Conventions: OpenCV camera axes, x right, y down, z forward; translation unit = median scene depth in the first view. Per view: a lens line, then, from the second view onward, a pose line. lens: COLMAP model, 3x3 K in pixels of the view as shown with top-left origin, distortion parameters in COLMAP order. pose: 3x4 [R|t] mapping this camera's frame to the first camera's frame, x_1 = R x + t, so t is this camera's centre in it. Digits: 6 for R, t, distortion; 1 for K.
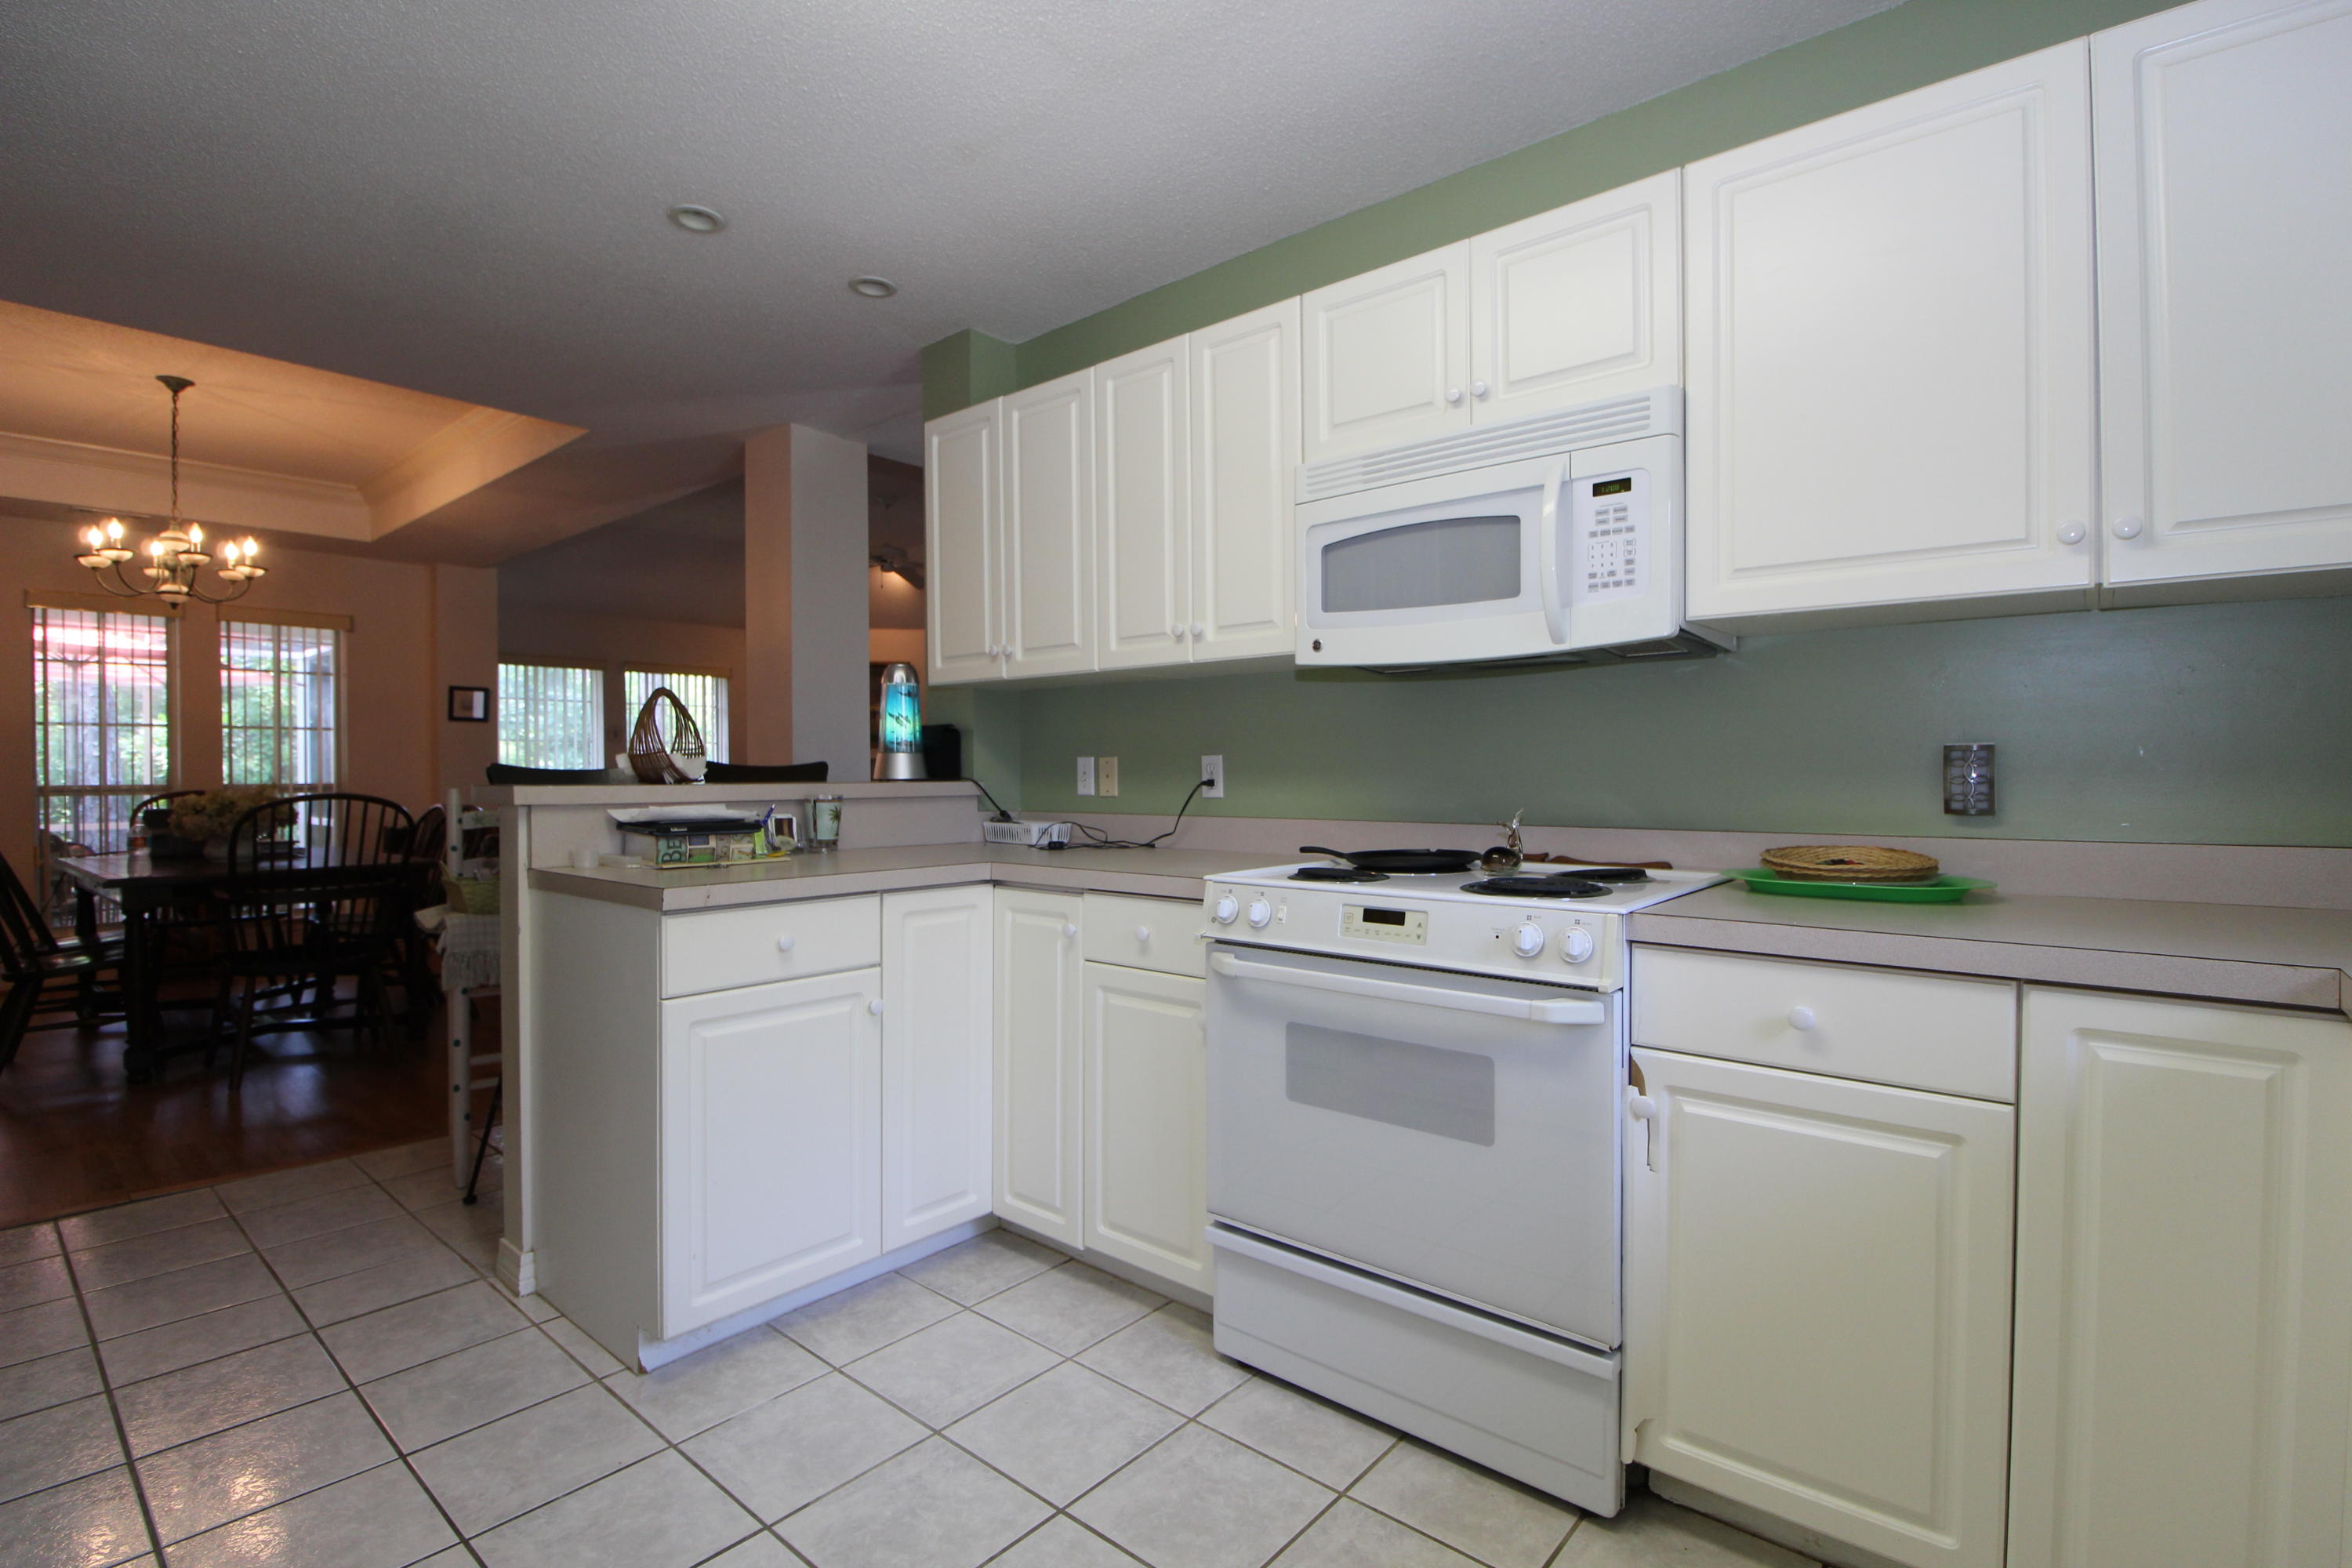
lens RADIAL K [[1091.4, 0, 1175.8], [0, 1091.4, 777.4], [0, 0, 1]] dist [-0.010400, -0.000610]
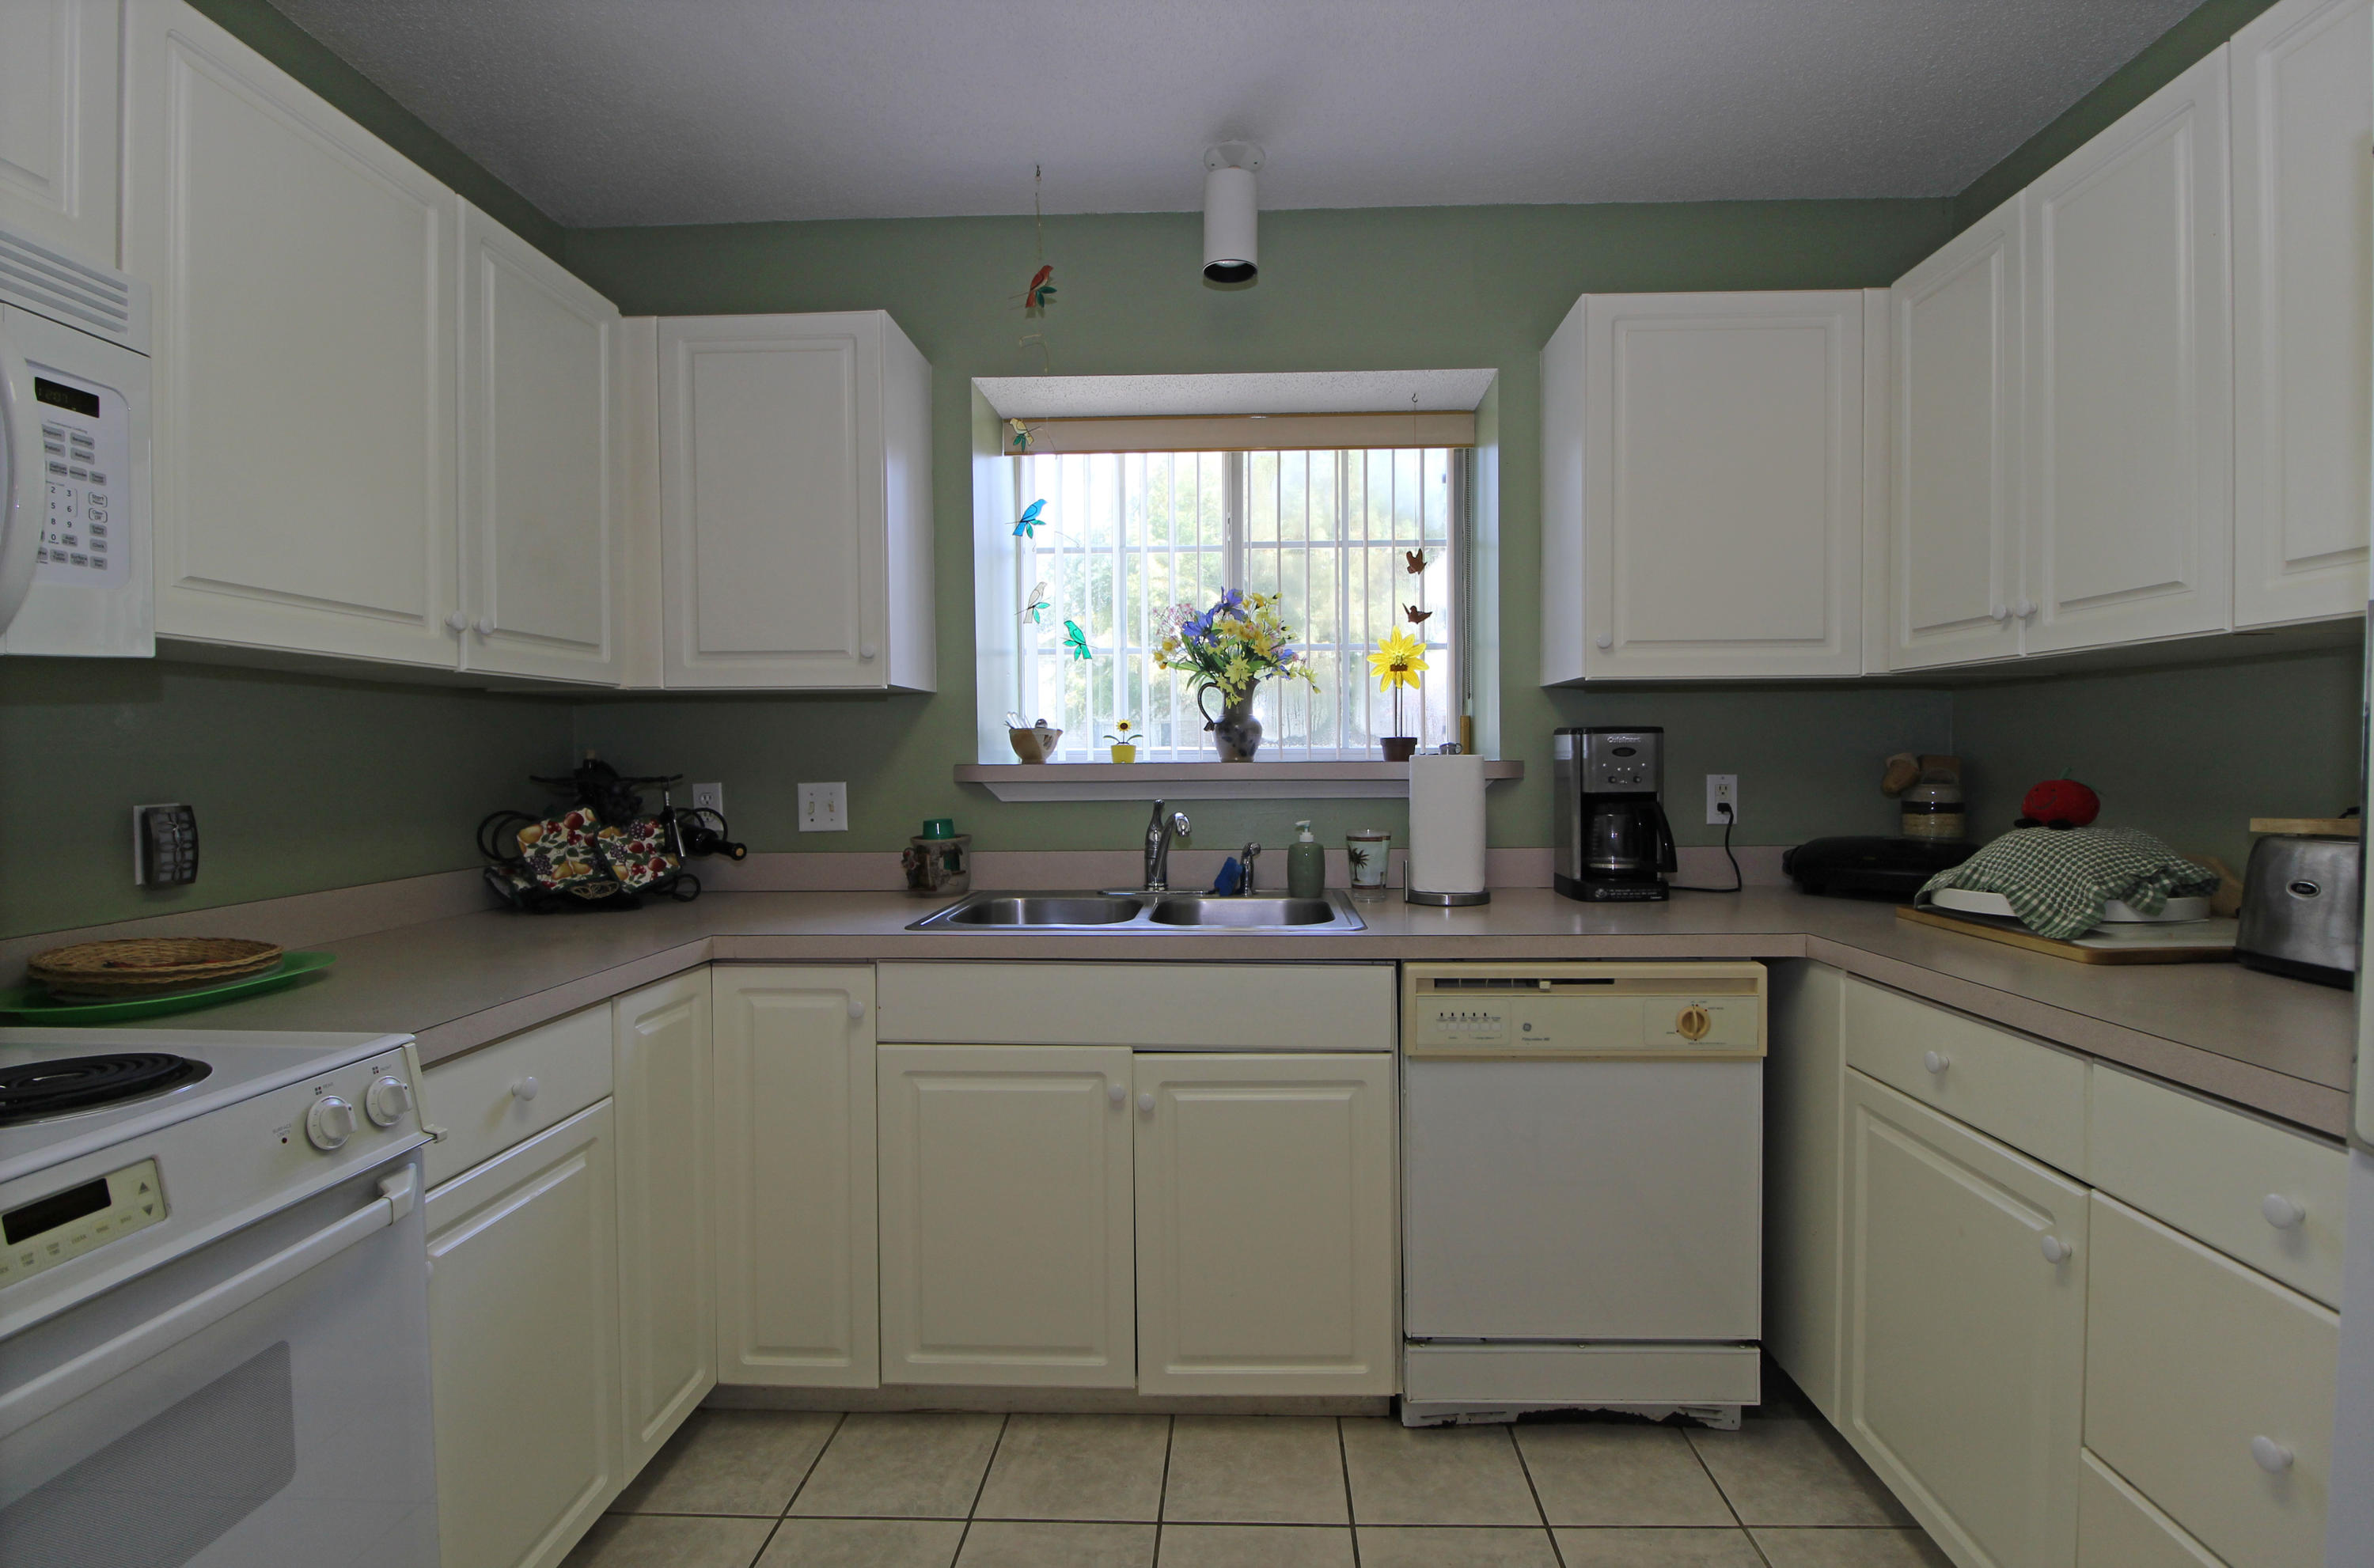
lens RADIAL K [[1094.5, 0, 1187.0], [0, 1094.5, 784.0], [0, 0, 1]] dist [-0.001348, -0.006731]
pose [[-0.602700, -0.013822, 0.797848, -0.457804], [0.013373, 0.999535, 0.027418, -0.059829], [-0.797856, 0.027194, -0.602235, 0.870827]]
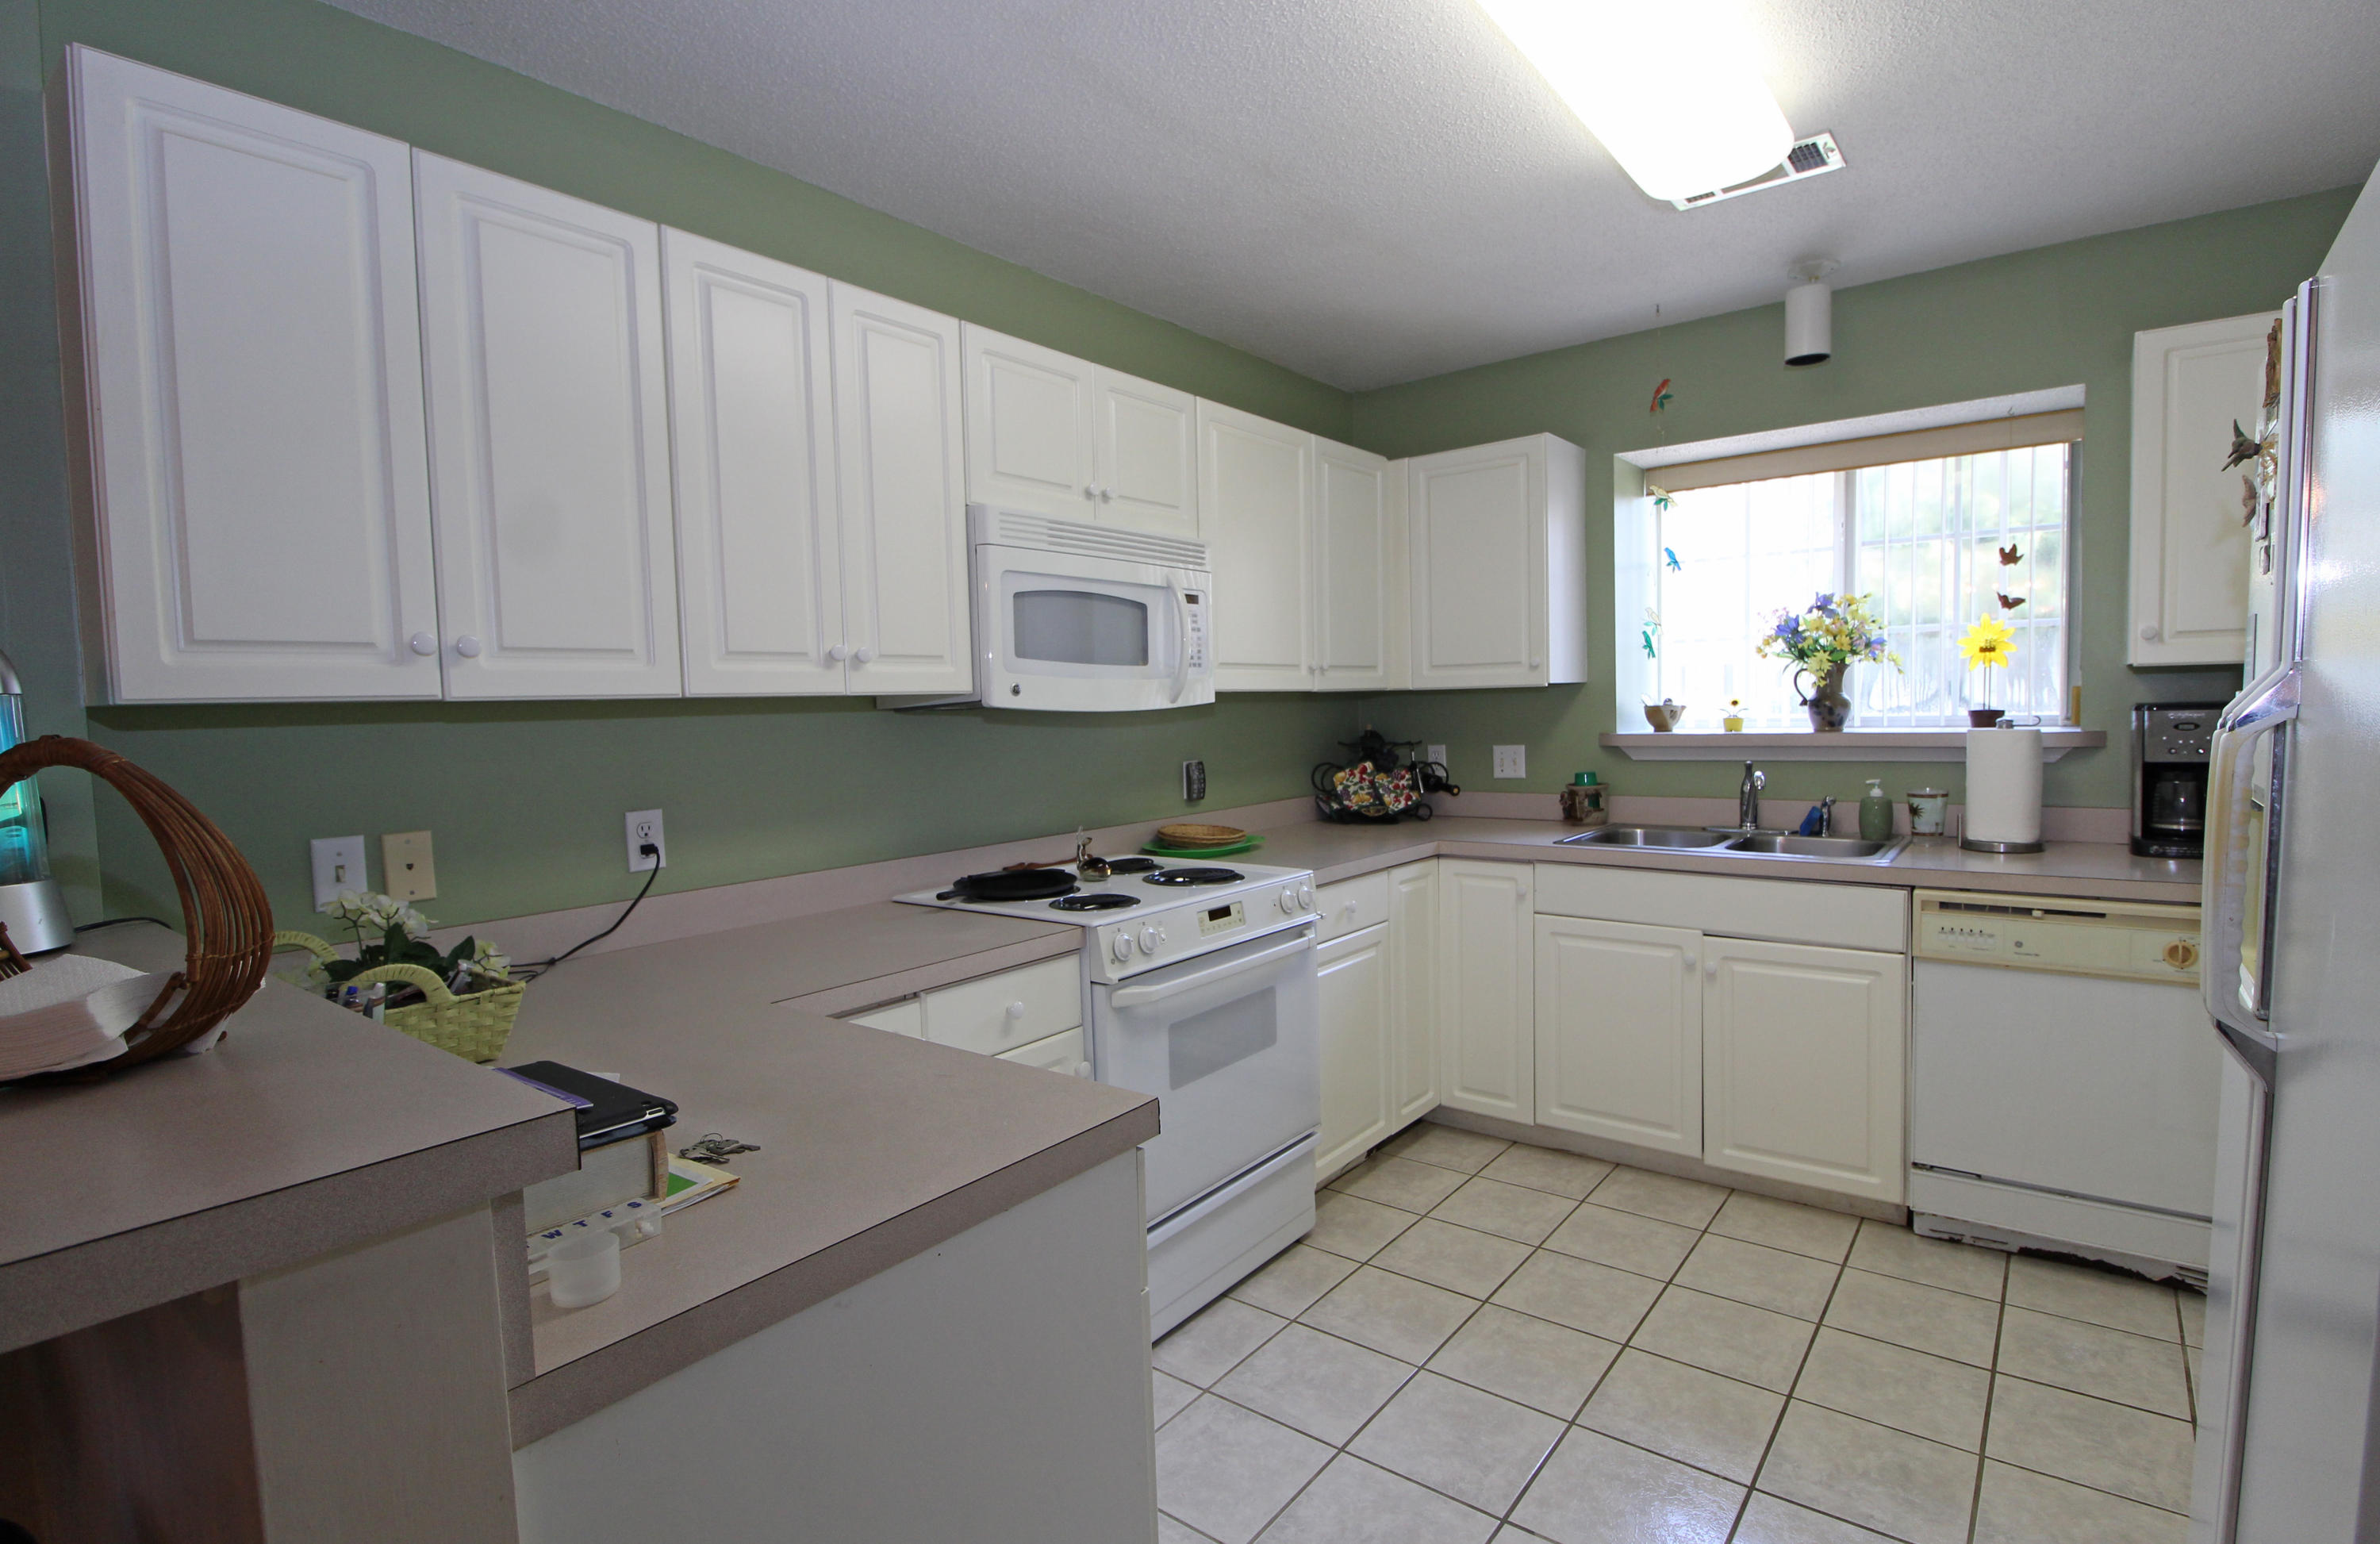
lens RADIAL K [[1108.1, 0, 1246.6], [0, 1108.1, 769.7], [0, 0, 1]] dist [-0.003039, -0.012887]
pose [[-0.063675, -0.056224, 0.996386, -1.116646], [0.030203, 0.997846, 0.058236, -0.120501], [-0.997514, 0.033803, -0.061840, 1.025577]]
